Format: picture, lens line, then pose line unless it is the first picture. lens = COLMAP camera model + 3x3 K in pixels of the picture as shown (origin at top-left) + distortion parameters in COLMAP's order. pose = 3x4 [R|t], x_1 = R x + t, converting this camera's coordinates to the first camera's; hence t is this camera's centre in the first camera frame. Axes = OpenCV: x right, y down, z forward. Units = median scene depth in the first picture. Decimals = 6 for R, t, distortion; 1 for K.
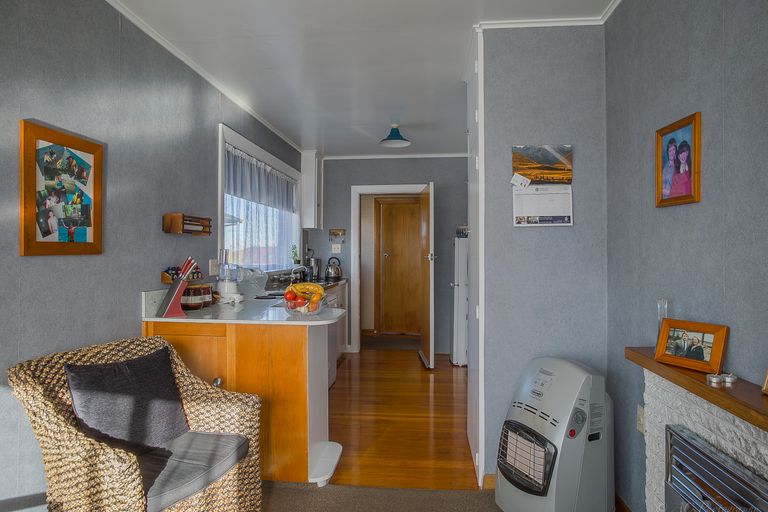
lens RADIAL K [[442.8, 0, 384.9], [0, 442.8, 253.2], [0, 0, 1]] dist [-0.080299, 0.048170]
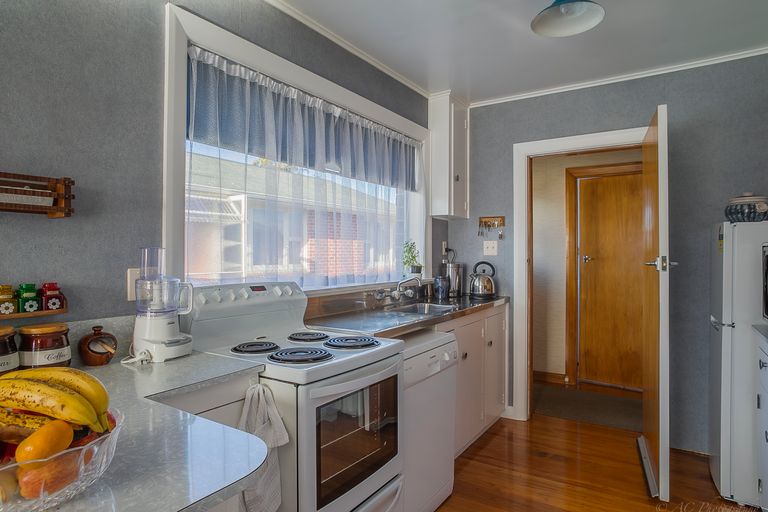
lens RADIAL K [[442.8, 0, 384.9], [0, 442.8, 253.2], [0, 0, 1]] dist [-0.080299, 0.048170]
pose [[0.881961, -0.002952, -0.471313, 0.052203], [0.000756, 0.999988, -0.004849, -0.000273], [0.471322, 0.003920, 0.881953, 0.395974]]
